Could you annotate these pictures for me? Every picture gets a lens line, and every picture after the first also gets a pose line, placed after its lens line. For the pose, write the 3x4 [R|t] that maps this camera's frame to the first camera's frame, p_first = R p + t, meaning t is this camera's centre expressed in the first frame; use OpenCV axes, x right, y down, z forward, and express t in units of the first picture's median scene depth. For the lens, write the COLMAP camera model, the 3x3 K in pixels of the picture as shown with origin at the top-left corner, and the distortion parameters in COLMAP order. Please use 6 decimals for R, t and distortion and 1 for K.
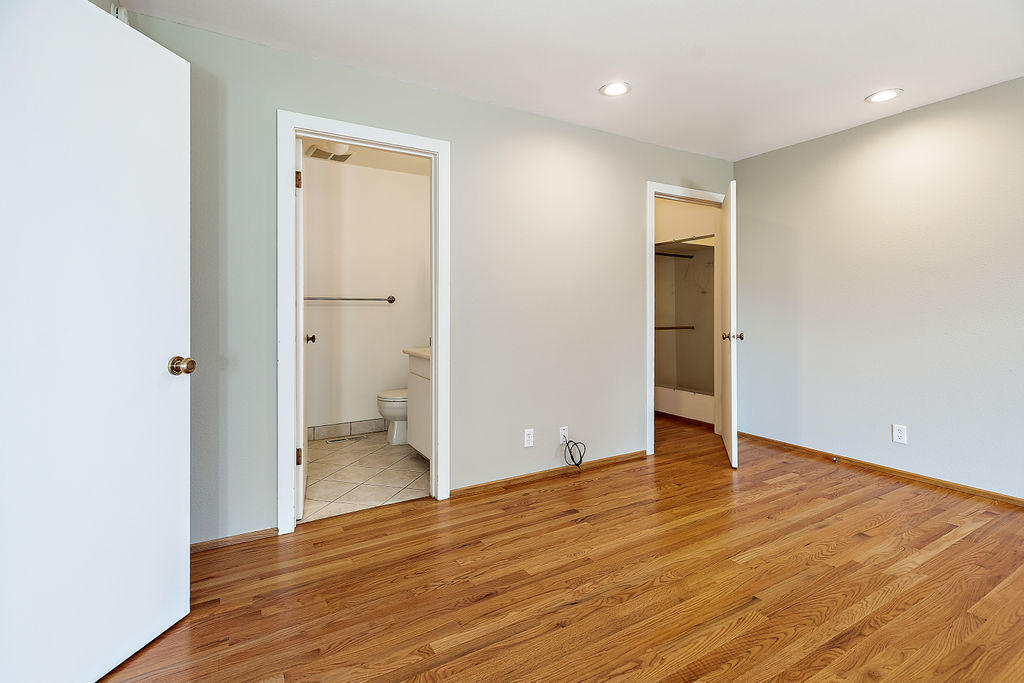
lens RADIAL K [[474.8, 0, 517.5], [0, 474.8, 320.5], [0, 0, 1]] dist [0.002345, 0.000552]
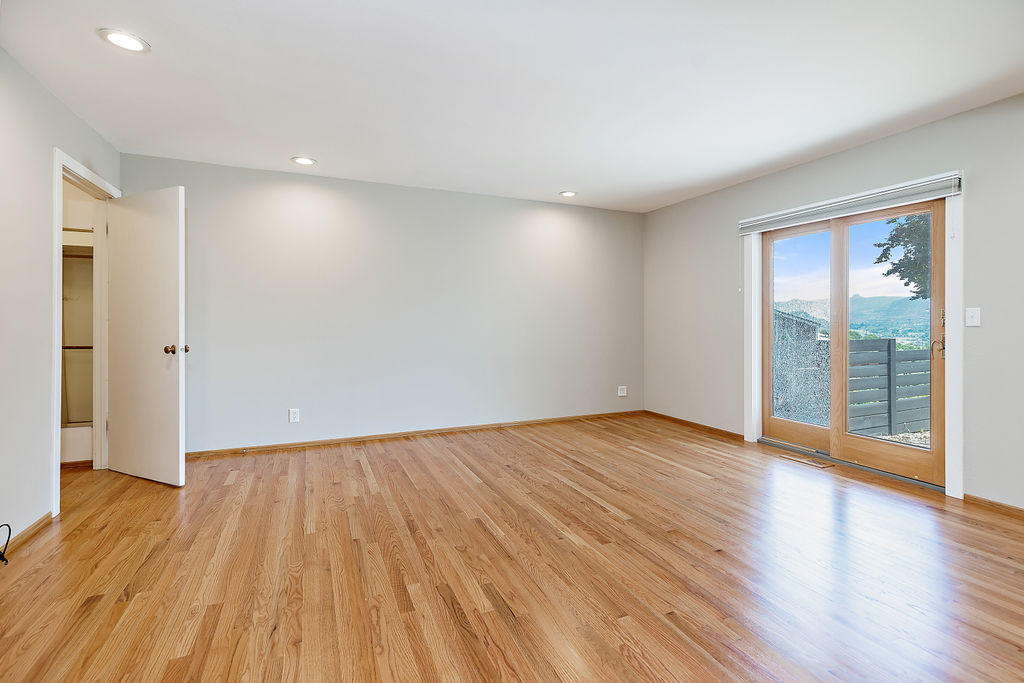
lens RADIAL K [[474.8, 0, 517.5], [0, 474.8, 320.5], [0, 0, 1]] dist [0.002345, 0.000552]
pose [[0.127970, 0.004421, 0.991768, -0.553384], [0.021409, 0.999745, -0.007219, -0.000863], [-0.991547, 0.022157, 0.127843, 0.279586]]
